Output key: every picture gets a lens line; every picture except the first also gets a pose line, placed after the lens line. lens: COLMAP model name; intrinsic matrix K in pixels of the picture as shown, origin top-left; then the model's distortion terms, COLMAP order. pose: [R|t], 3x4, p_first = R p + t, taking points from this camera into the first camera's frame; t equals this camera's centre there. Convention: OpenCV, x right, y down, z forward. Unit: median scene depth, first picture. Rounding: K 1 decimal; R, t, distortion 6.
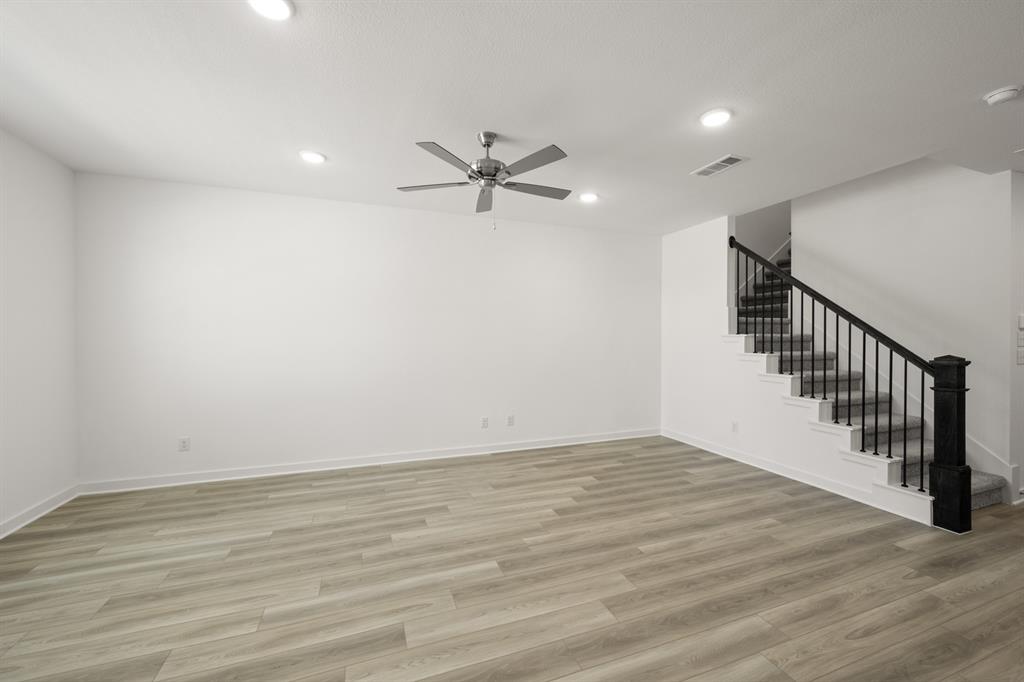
lens RADIAL K [[405.7, 0, 521.7], [0, 405.7, 339.2], [0, 0, 1]] dist [-0.000136, 0.000641]
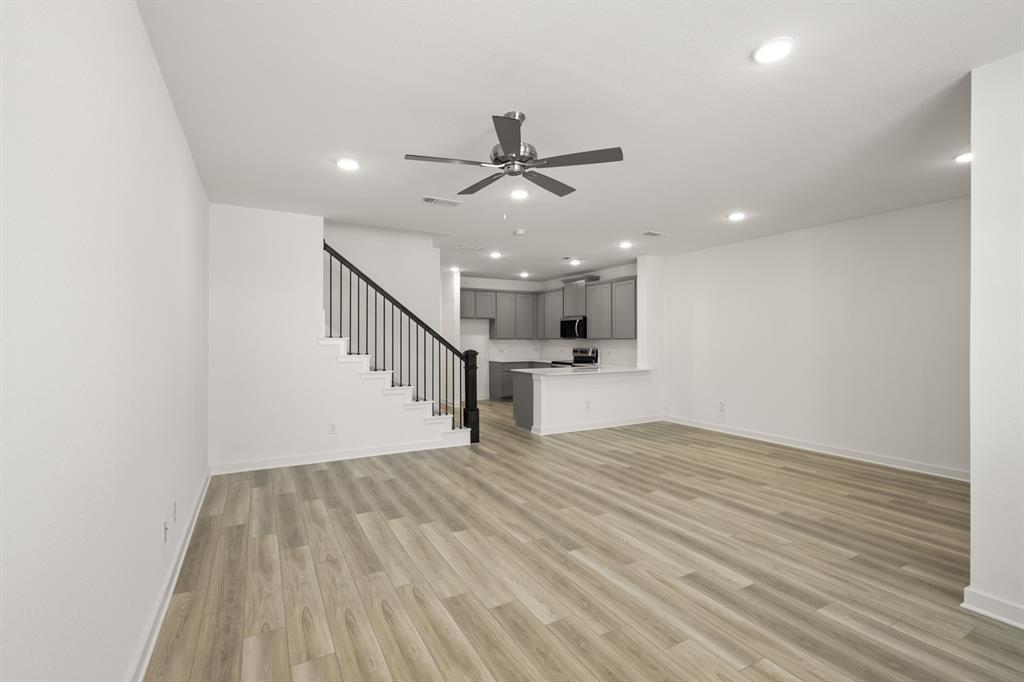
lens RADIAL K [[446.1, 0, 522.1], [0, 446.1, 334.3], [0, 0, 1]] dist [0.008039, 0.000288]
pose [[-0.134688, 0.008076, 0.990855, -0.971557], [0.006922, 0.999950, -0.007210, -0.013218], [-0.990864, 0.005887, -0.134737, 1.019363]]
